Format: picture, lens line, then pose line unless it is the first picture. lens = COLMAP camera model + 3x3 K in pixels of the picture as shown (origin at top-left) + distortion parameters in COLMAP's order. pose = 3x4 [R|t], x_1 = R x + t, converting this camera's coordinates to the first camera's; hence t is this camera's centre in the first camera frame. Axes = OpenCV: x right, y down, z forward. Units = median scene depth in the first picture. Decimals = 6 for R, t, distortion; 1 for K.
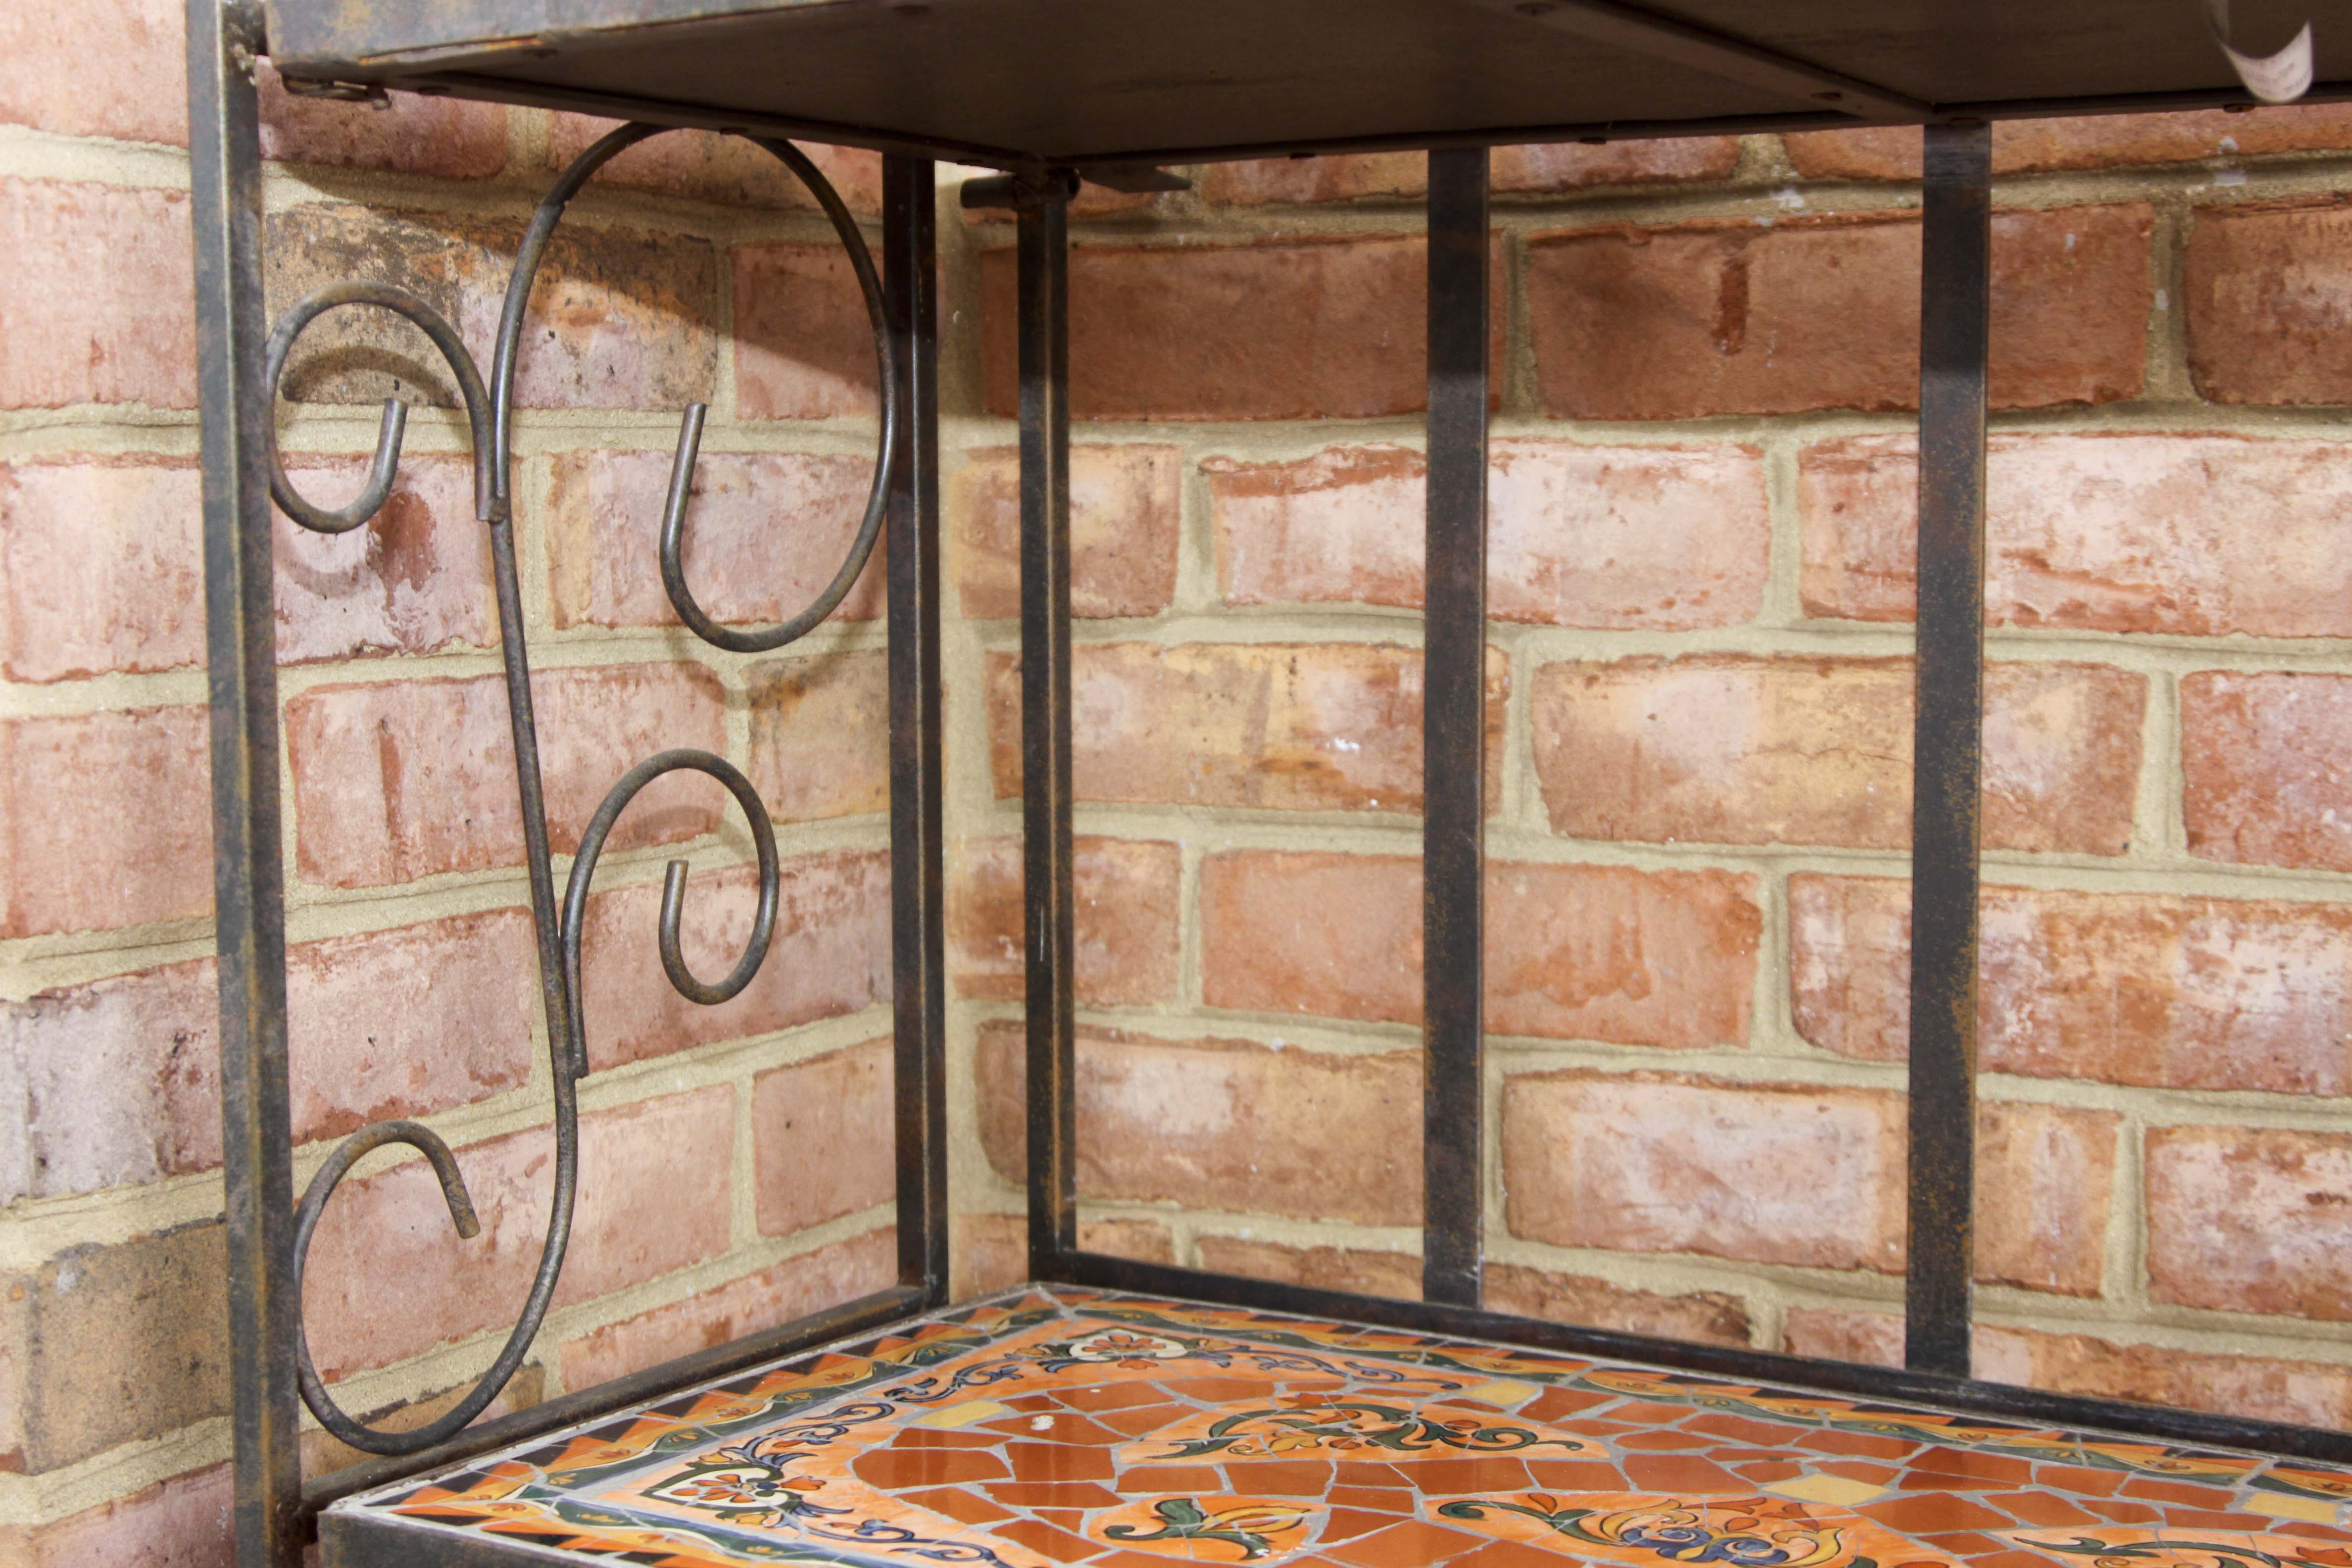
lens RADIAL K [[3485.5, 0, 1188.6], [0, 3485.5, 784.2], [0, 0, 1]] dist [-0.047676, 0.068711]
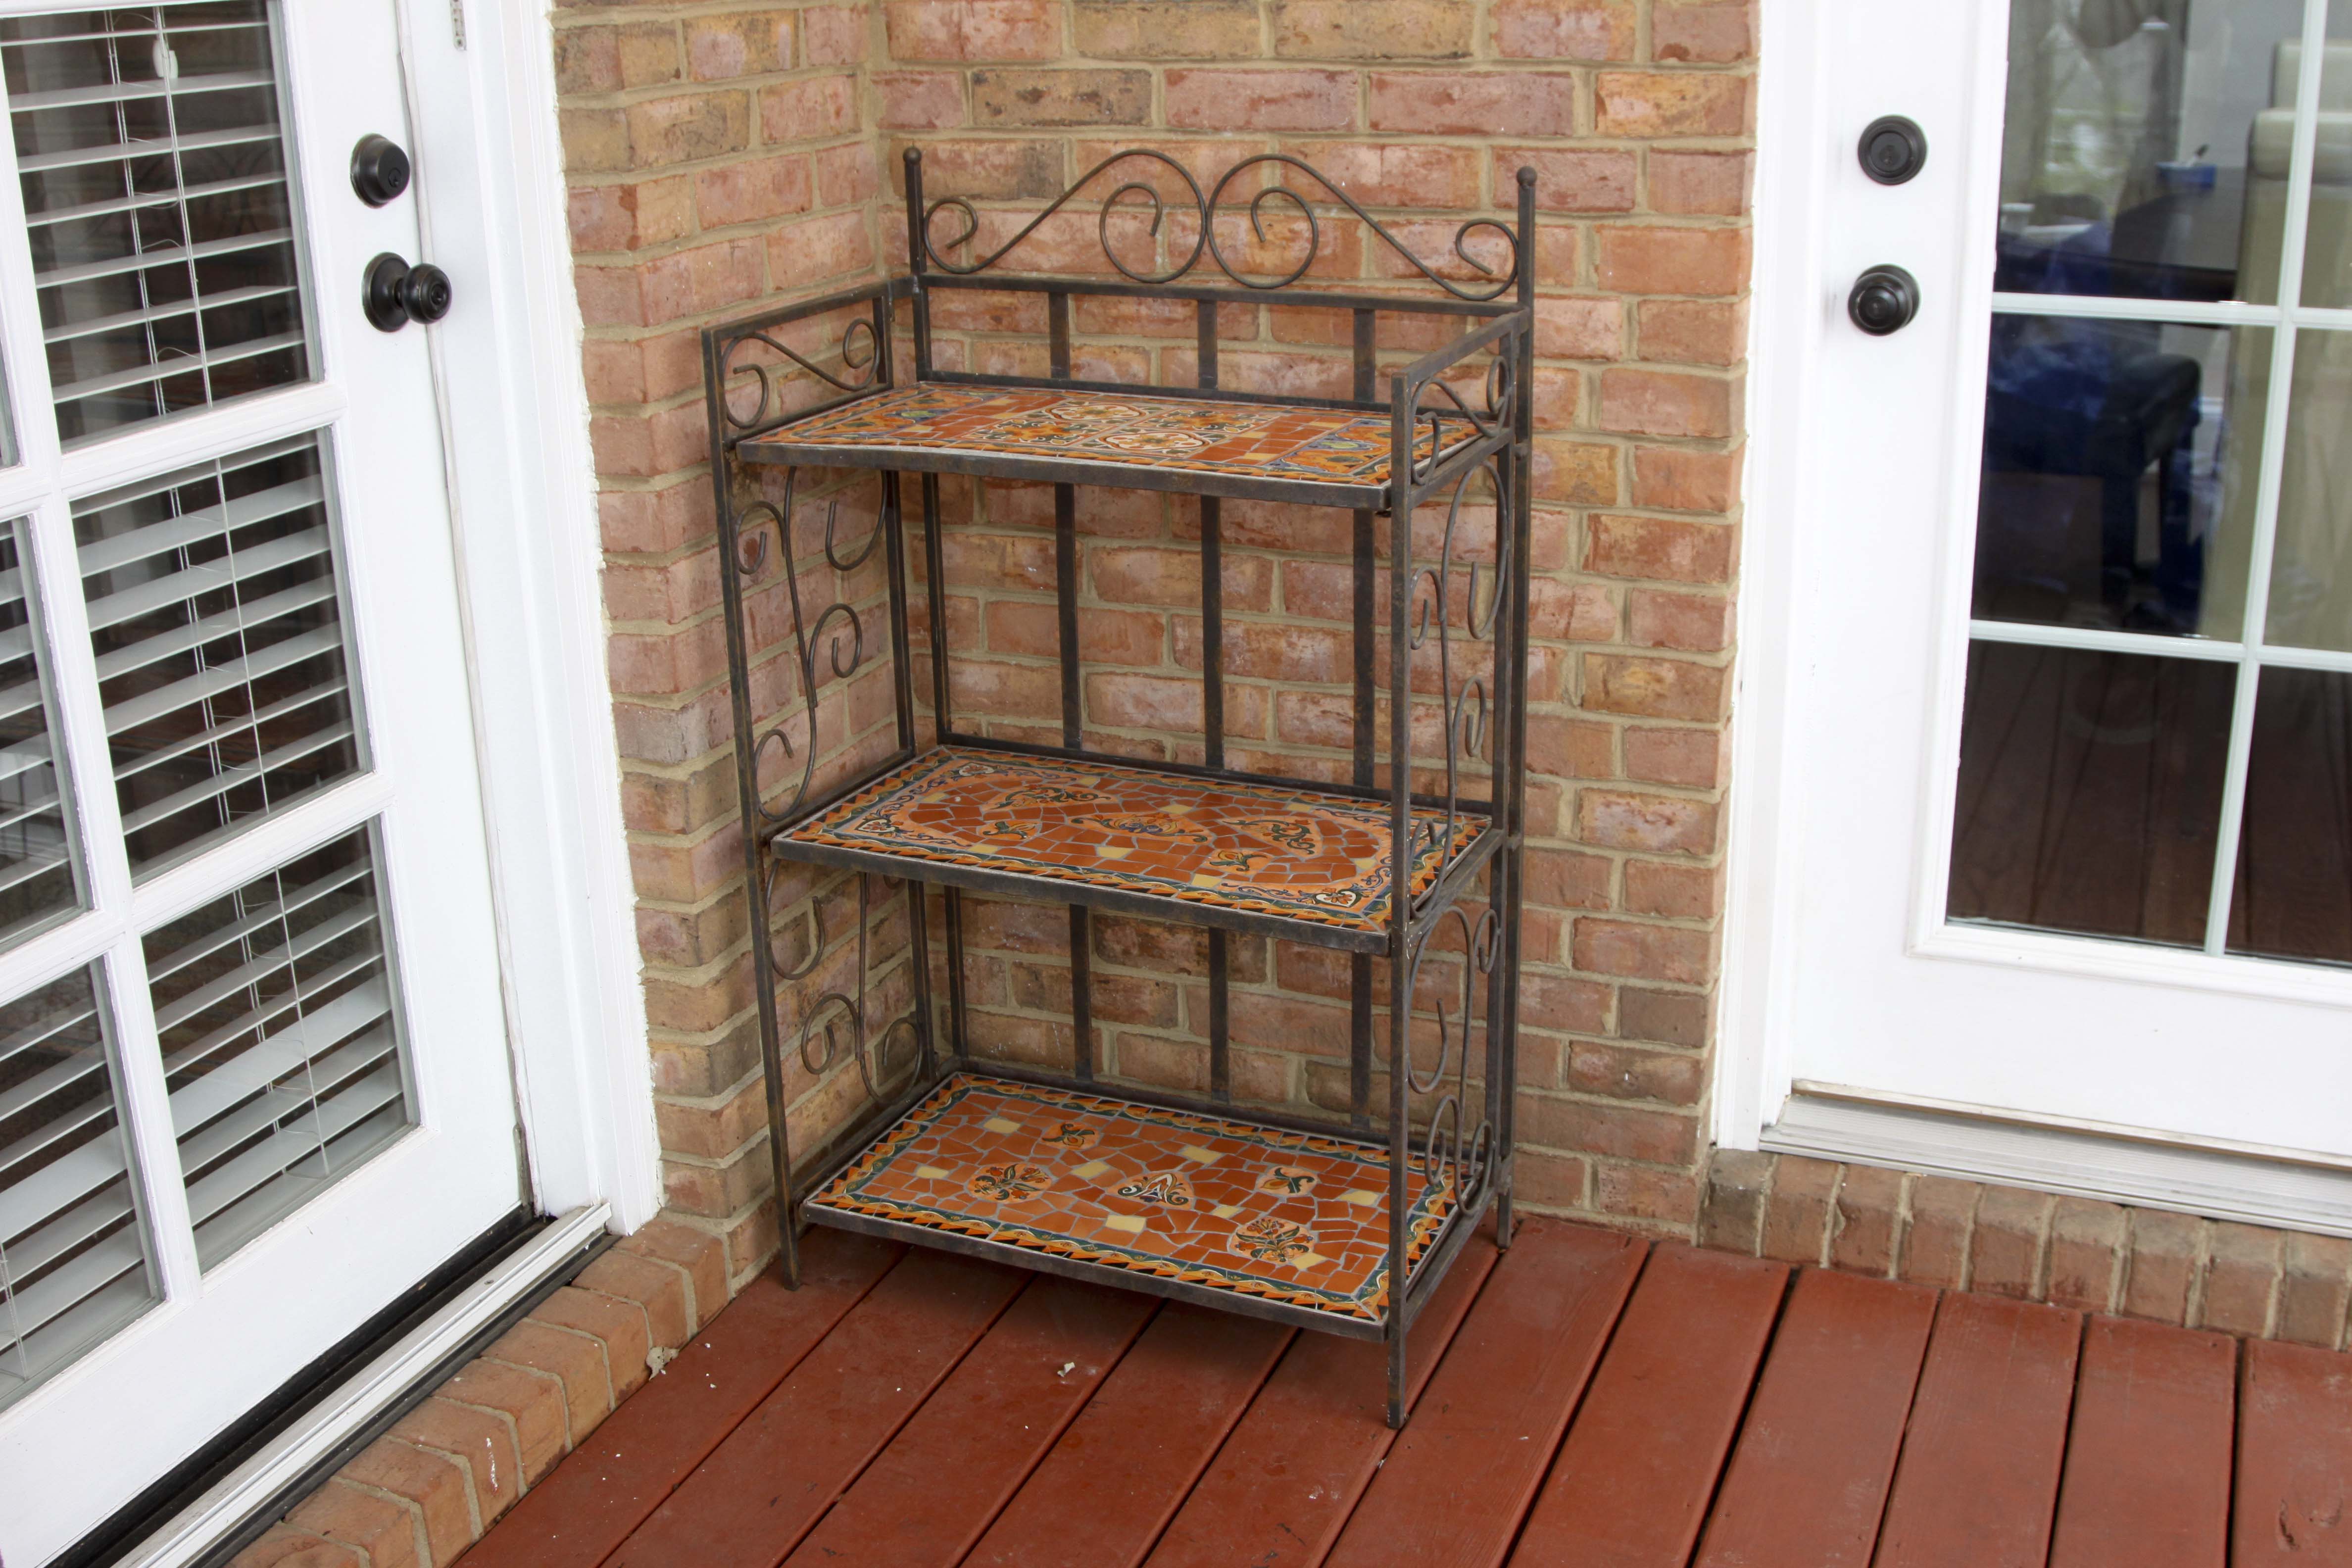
lens RADIAL K [[2535.2, 0, 1198.2], [0, 2535.2, 787.5], [0, 0, 1]] dist [-0.146118, 0.121466]
pose [[0.991409, -0.056767, 0.117839, -0.095474], [0.026392, 0.969201, 0.244853, -0.418413], [-0.128110, -0.239639, 0.962373, -1.391071]]
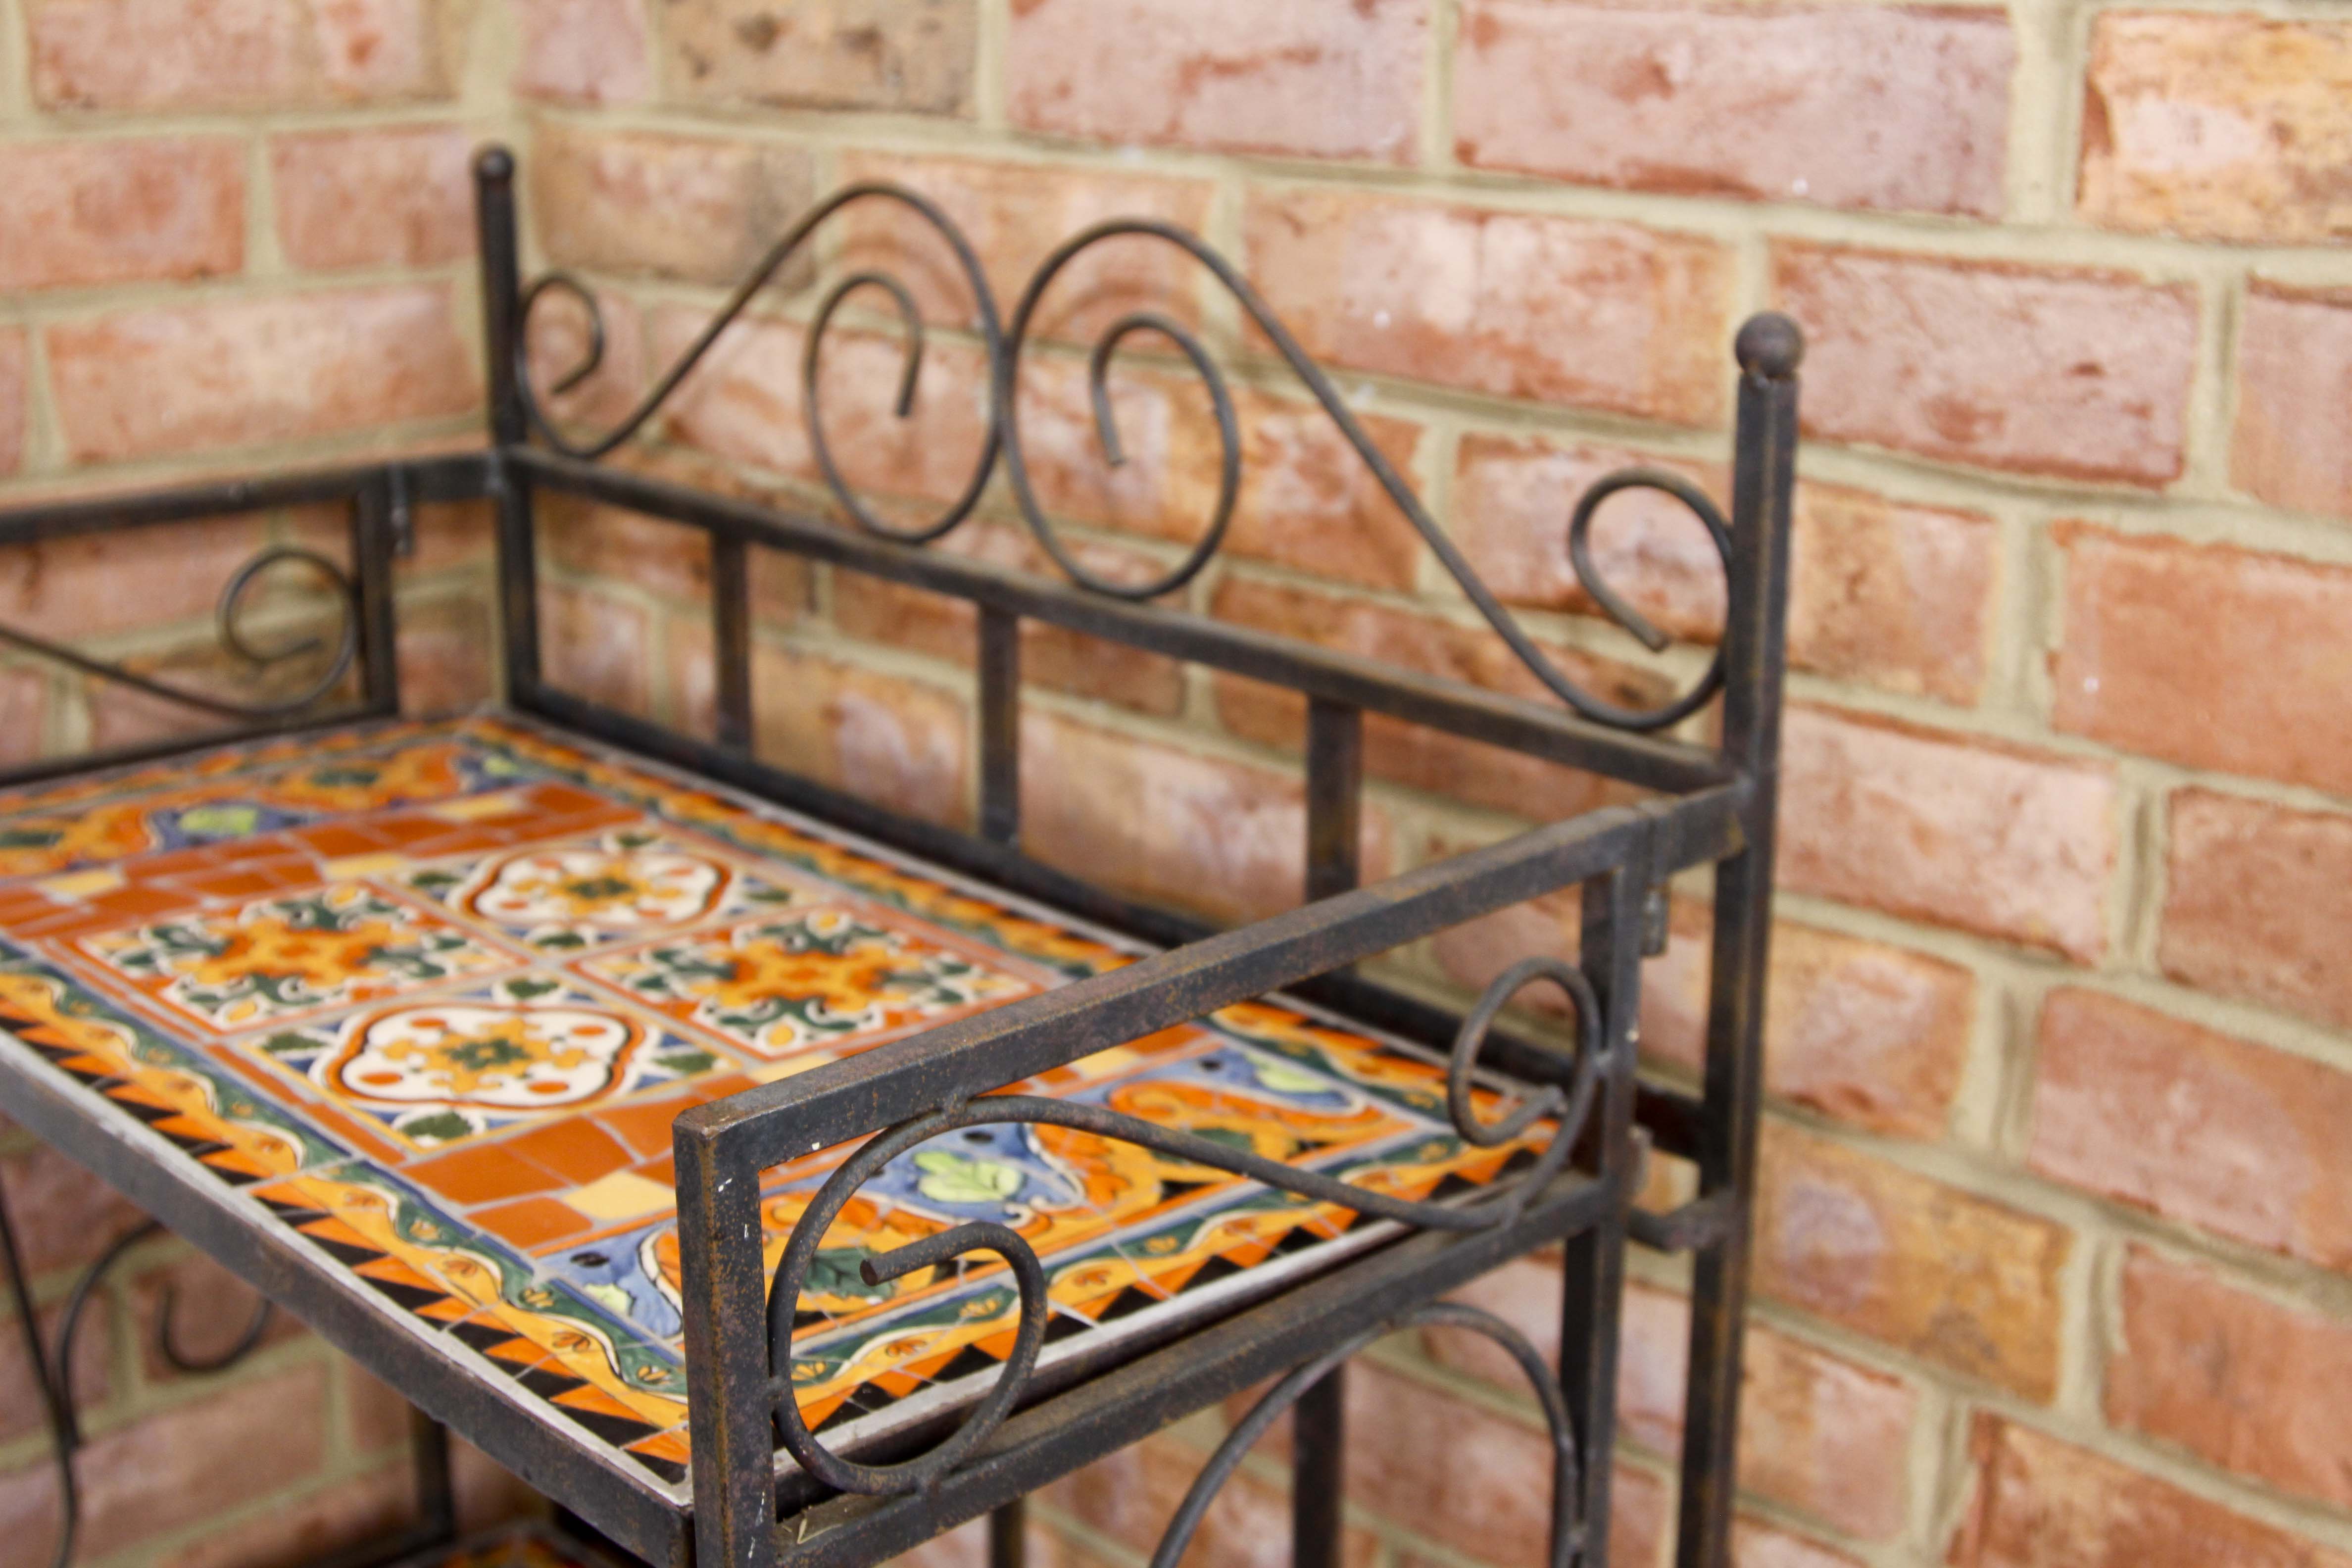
lens RADIAL K [[3032.3, 0, 1191.1], [0, 3032.3, 776.5], [0, 0, 1]] dist [-0.080025, 0.060794]
pose [[0.968064, 0.085017, -0.235847, 0.514932], [-0.039338, 0.980603, 0.192014, -0.425848], [0.247597, -0.176604, 0.952631, -0.013388]]
